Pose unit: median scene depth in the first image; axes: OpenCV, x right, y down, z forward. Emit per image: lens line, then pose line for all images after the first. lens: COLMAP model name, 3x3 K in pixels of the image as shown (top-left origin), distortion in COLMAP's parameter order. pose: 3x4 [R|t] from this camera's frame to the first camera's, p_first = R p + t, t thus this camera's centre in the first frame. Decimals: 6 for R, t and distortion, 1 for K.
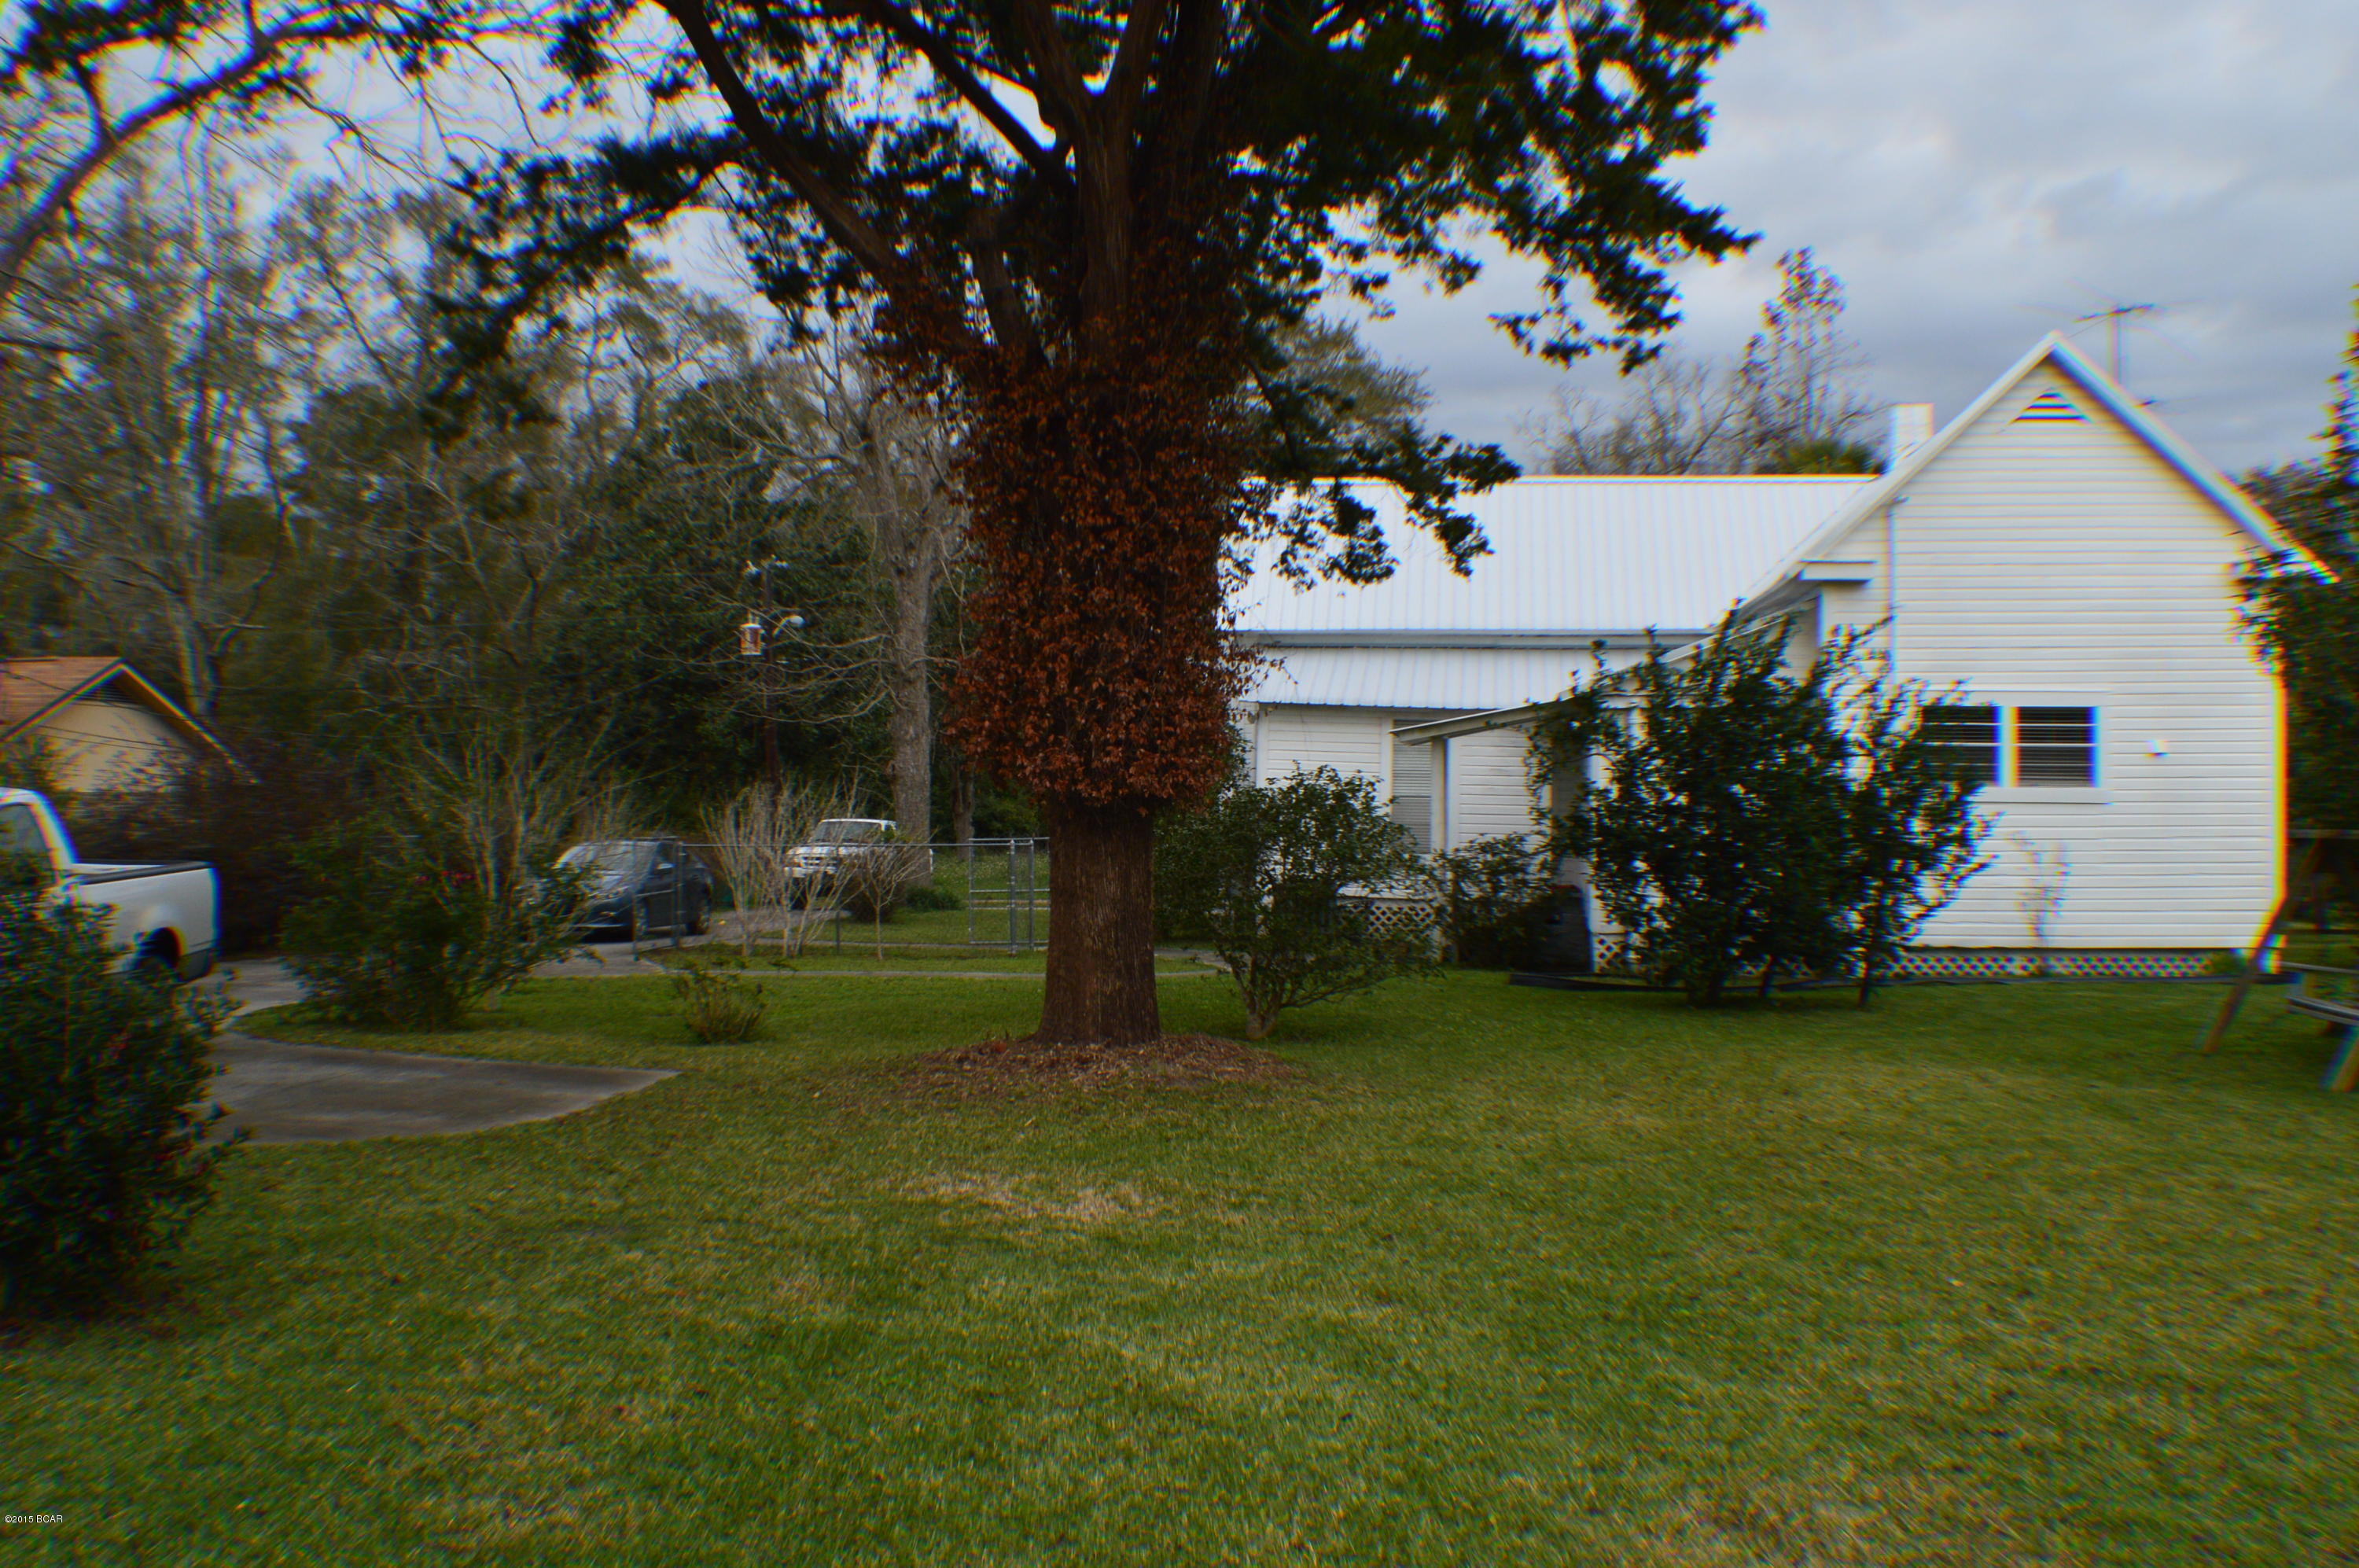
lens RADIAL K [[2350.4, 0, 1156.3], [0, 2350.4, 790.7], [0, 0, 1]] dist [-0.159152, 0.020817]
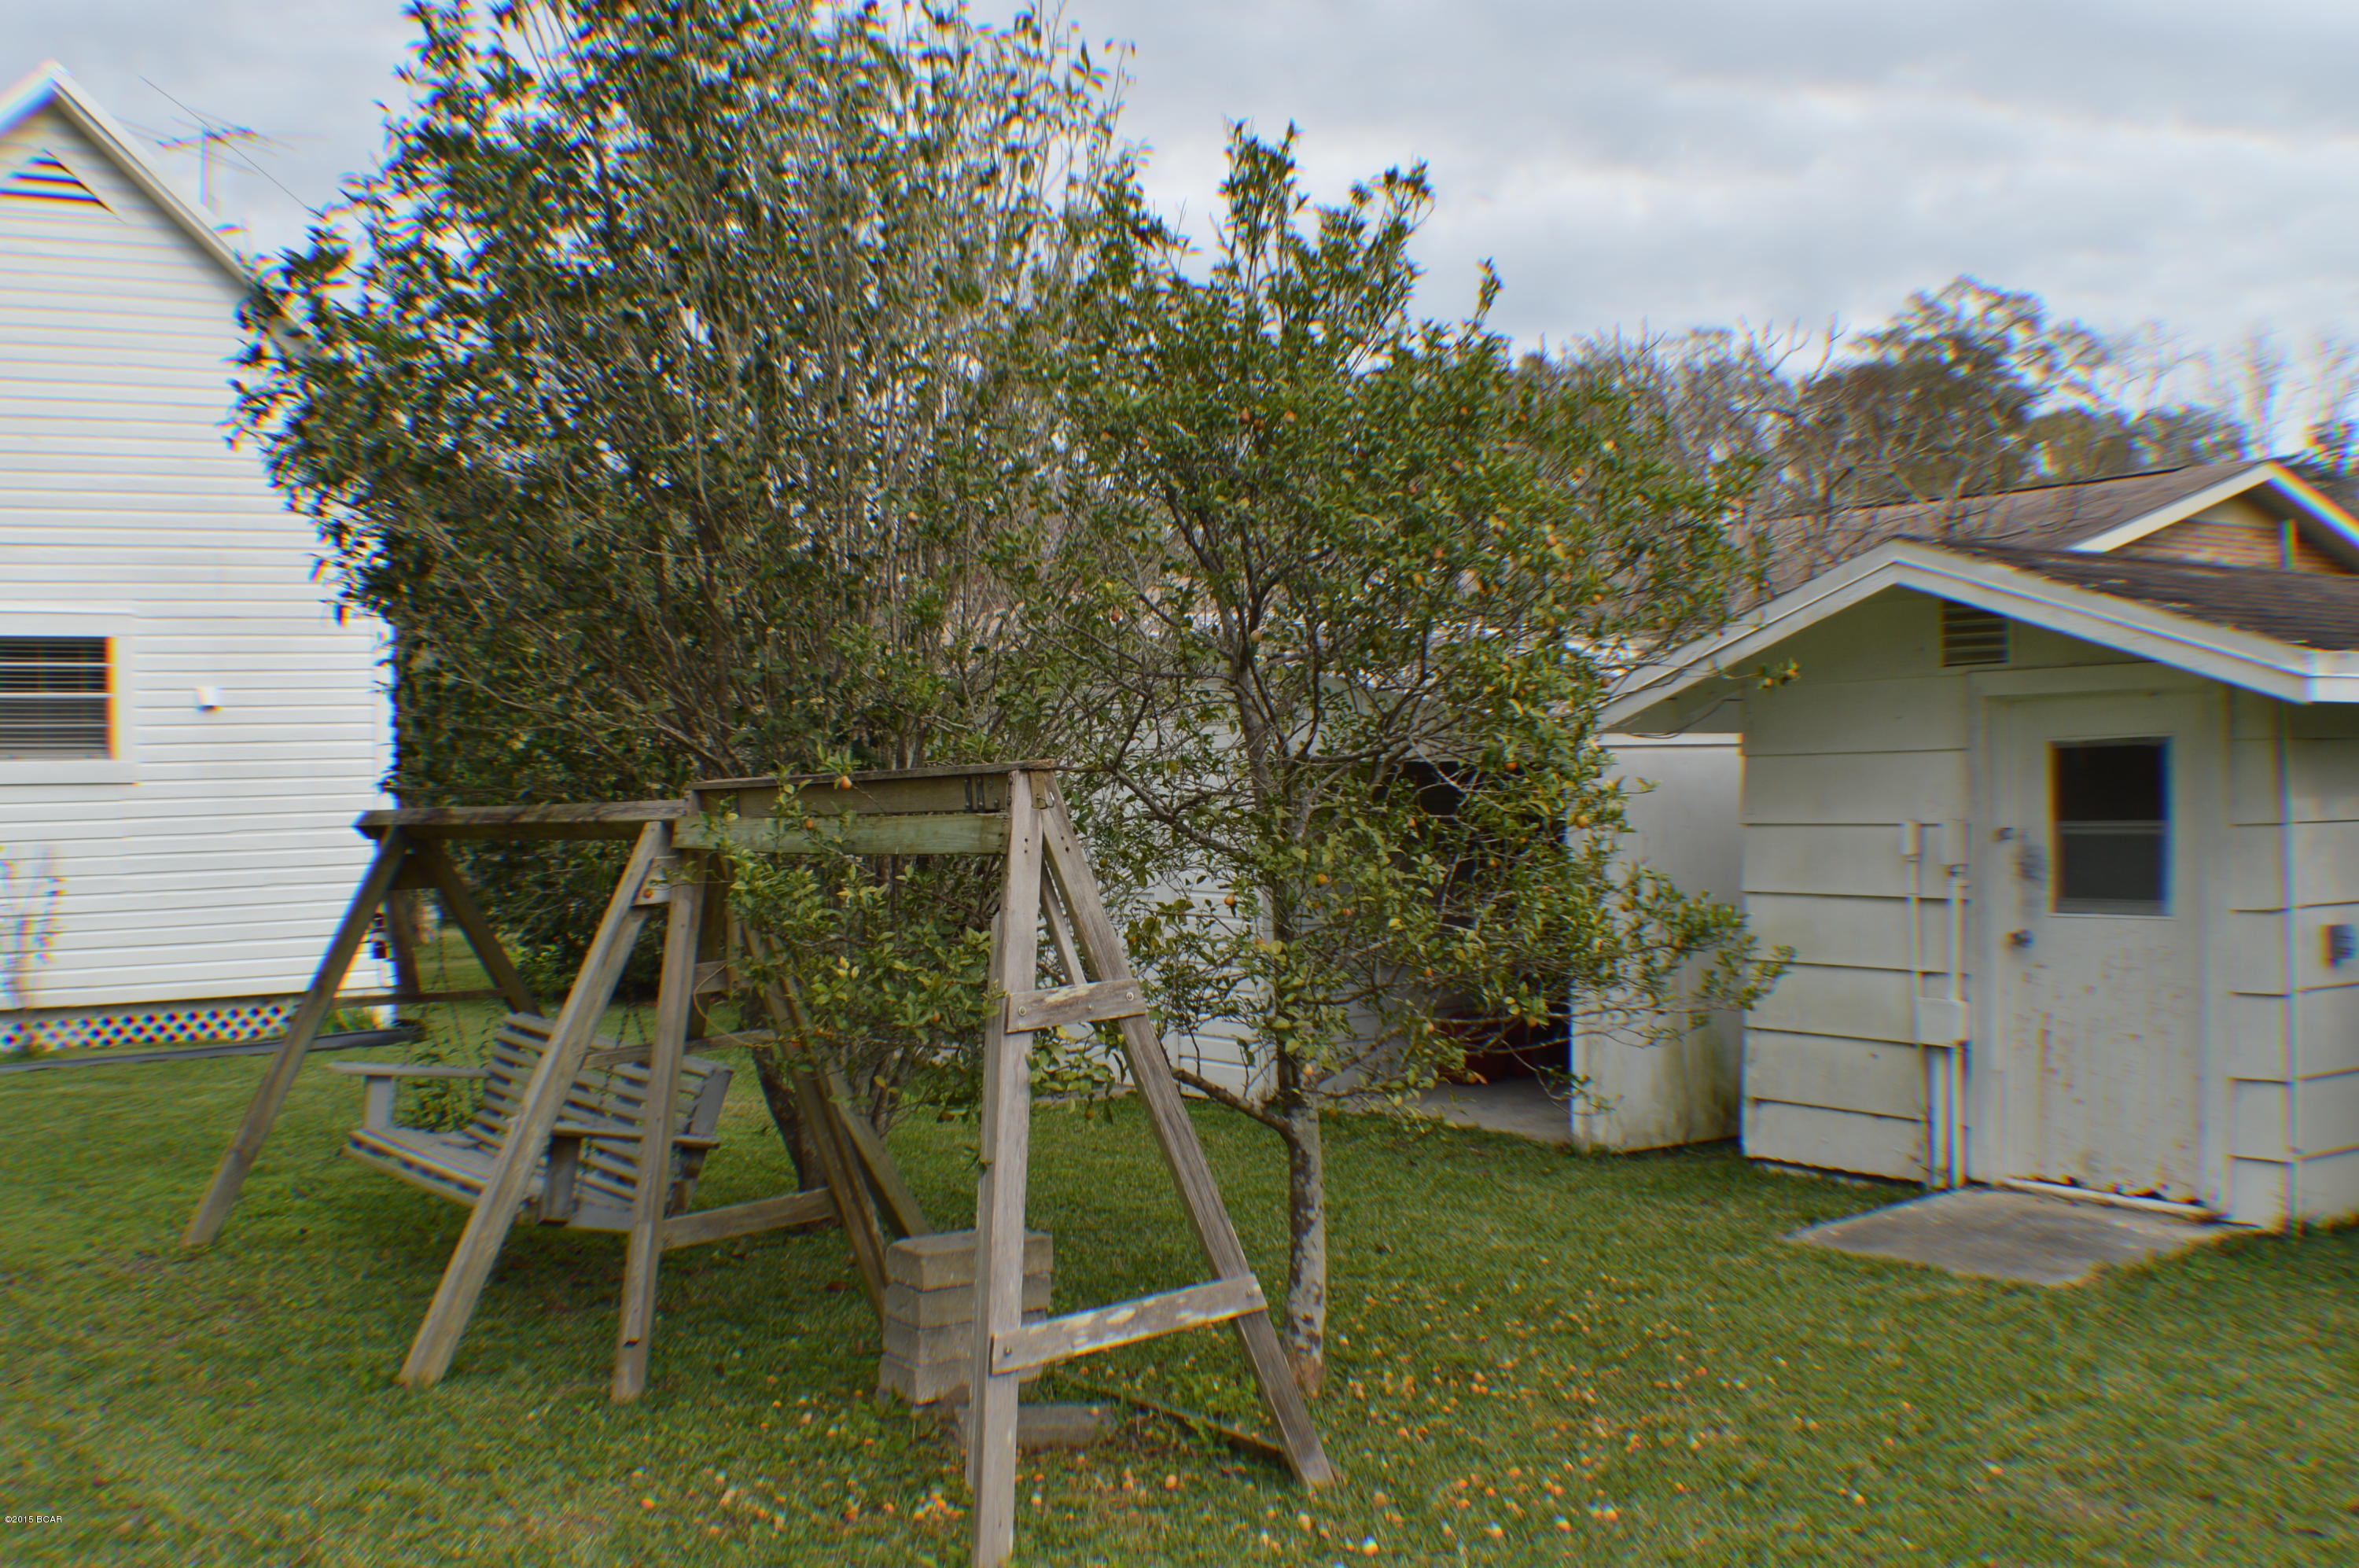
lens RADIAL K [[2359.4, 0, 1179.5], [0, 2359.4, 784.0], [0, 0, 1]] dist [-0.168183, 0.029043]
pose [[0.723345, -0.018244, 0.690246, 0.181363], [0.019011, 0.999798, 0.006503, 0.007457], [-0.690225, 0.008419, 0.723546, 0.316208]]
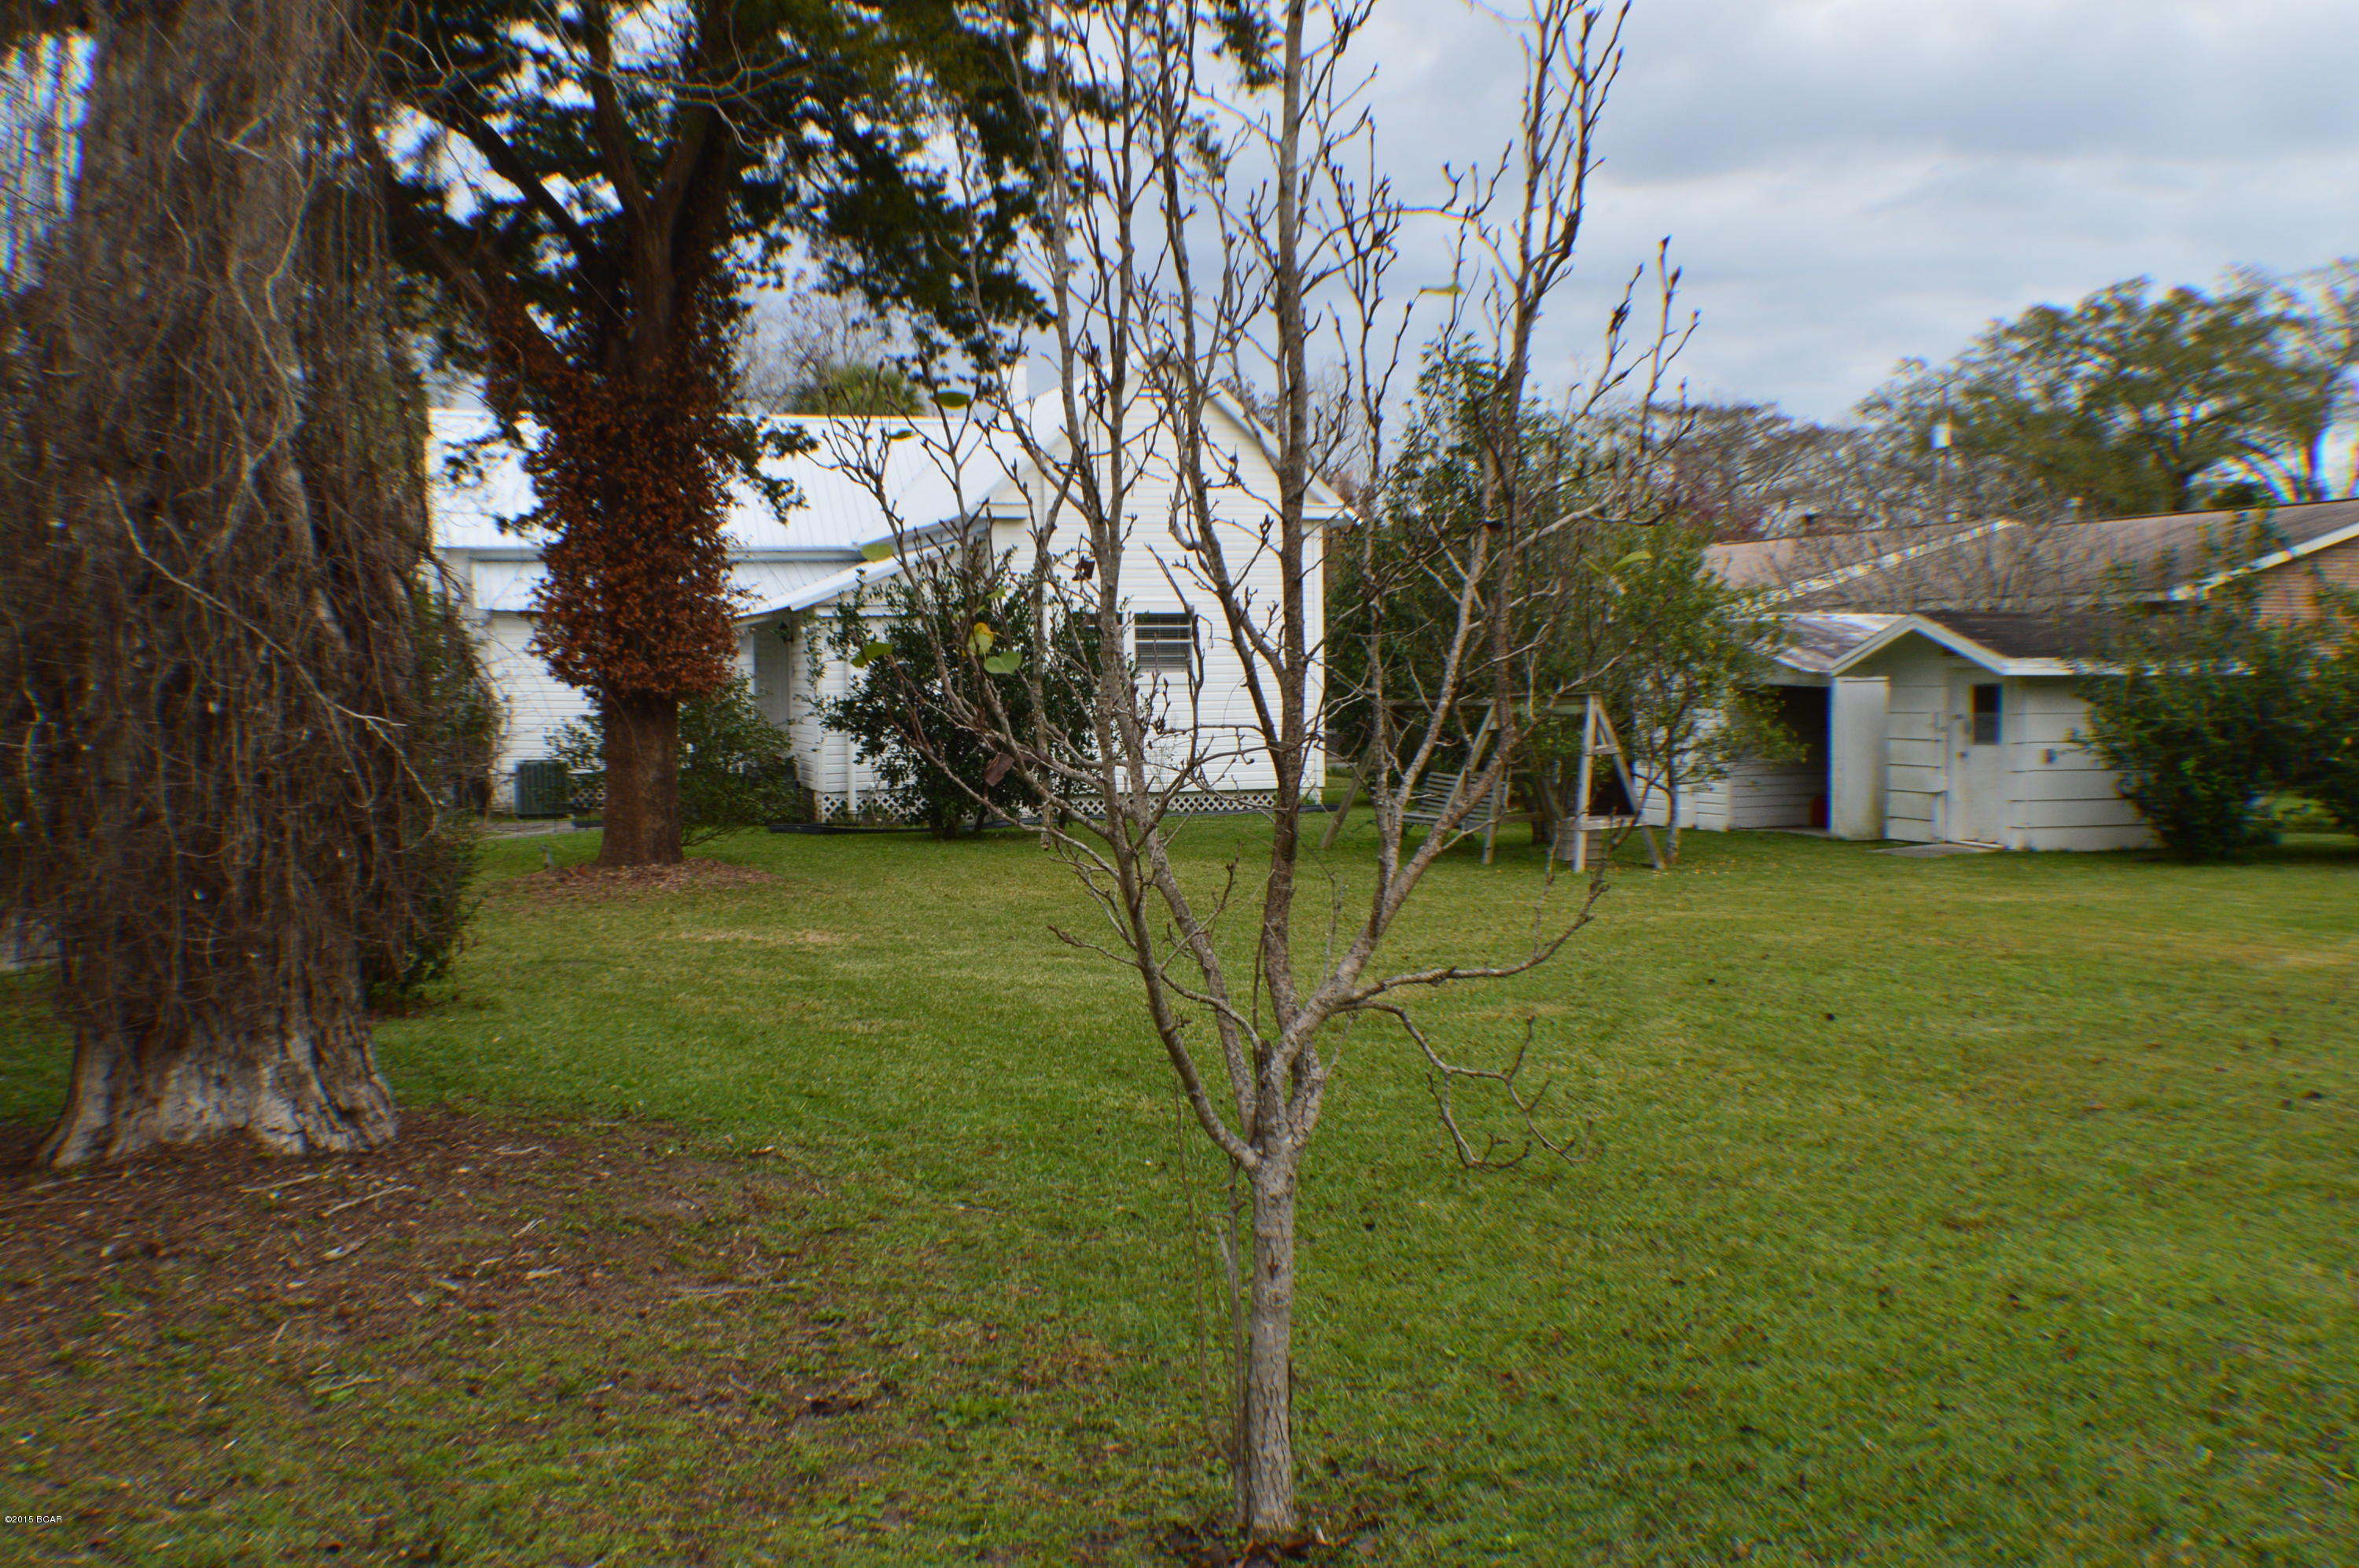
lens RADIAL K [[2350.4, 0, 1156.3], [0, 2350.4, 790.7], [0, 0, 1]] dist [-0.159152, 0.020817]
pose [[0.898742, -0.035355, 0.437050, -0.227136], [0.013779, 0.998529, 0.052441, -0.005120], [-0.438261, -0.041109, 0.897907, -0.256311]]
